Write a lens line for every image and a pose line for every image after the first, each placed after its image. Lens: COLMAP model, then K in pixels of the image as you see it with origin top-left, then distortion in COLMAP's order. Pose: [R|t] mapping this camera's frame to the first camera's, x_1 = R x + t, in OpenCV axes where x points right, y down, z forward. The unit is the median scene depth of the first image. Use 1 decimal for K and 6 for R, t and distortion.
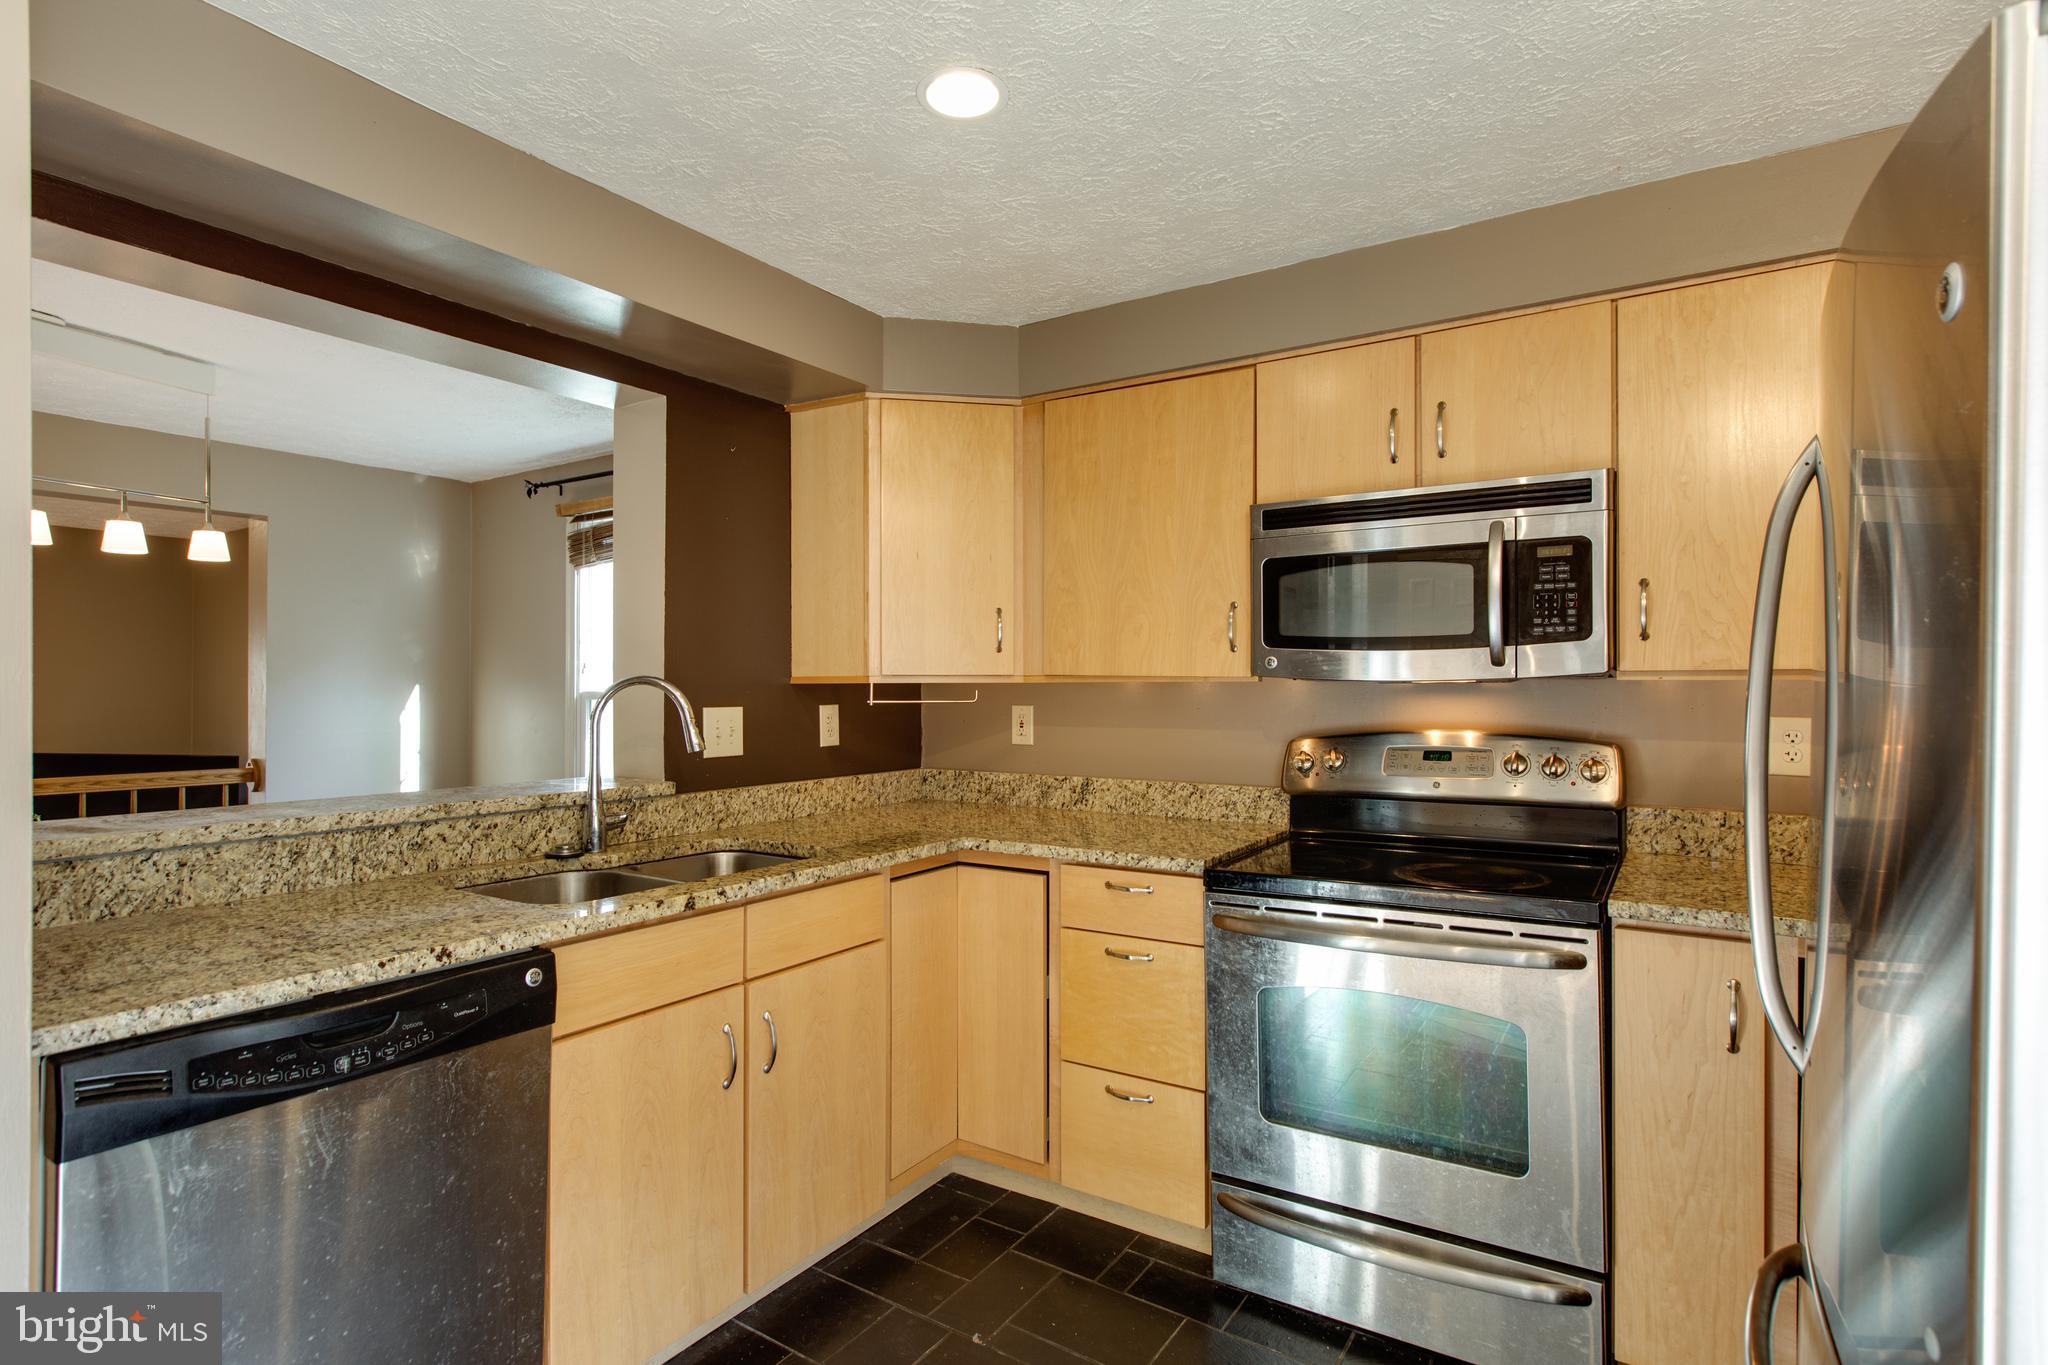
lens RADIAL K [[1058.9, 0, 1016.1], [0, 1058.9, 675.5], [0, 0, 1]] dist [-0.002348, -0.002701]
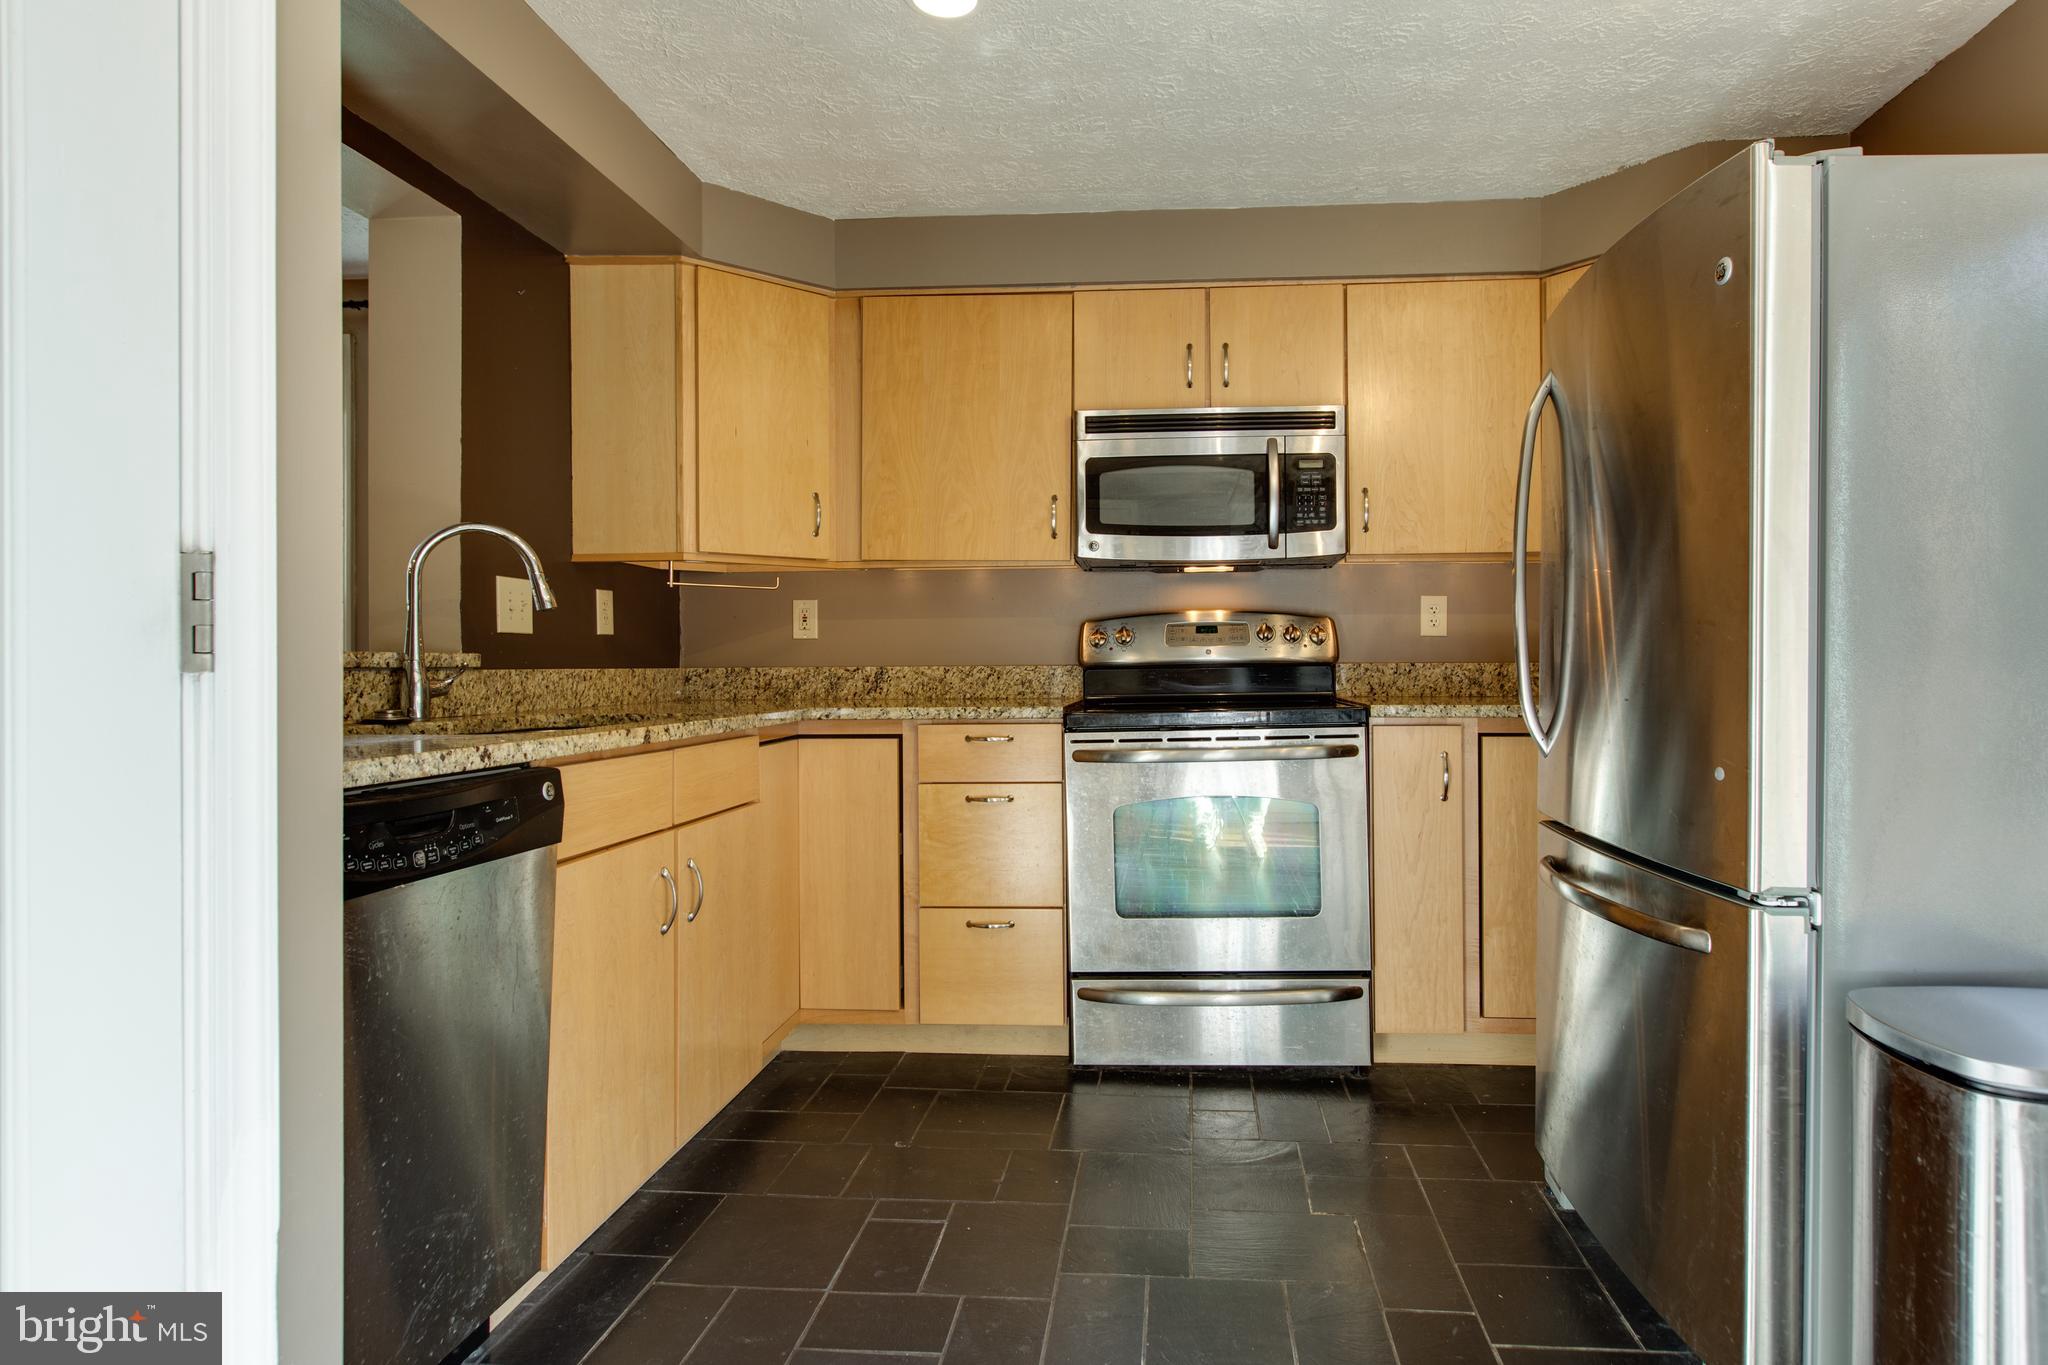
lens RADIAL K [[1215.8, 0, 1032.7], [0, 1215.8, 700.9], [0, 0, 1]] dist [-0.007999, -0.002376]
pose [[0.859273, 0.002392, 0.511511, -0.507337], [0.001131, 0.999978, -0.006576, 0.168557], [-0.511515, 0.006229, 0.859252, -0.122593]]
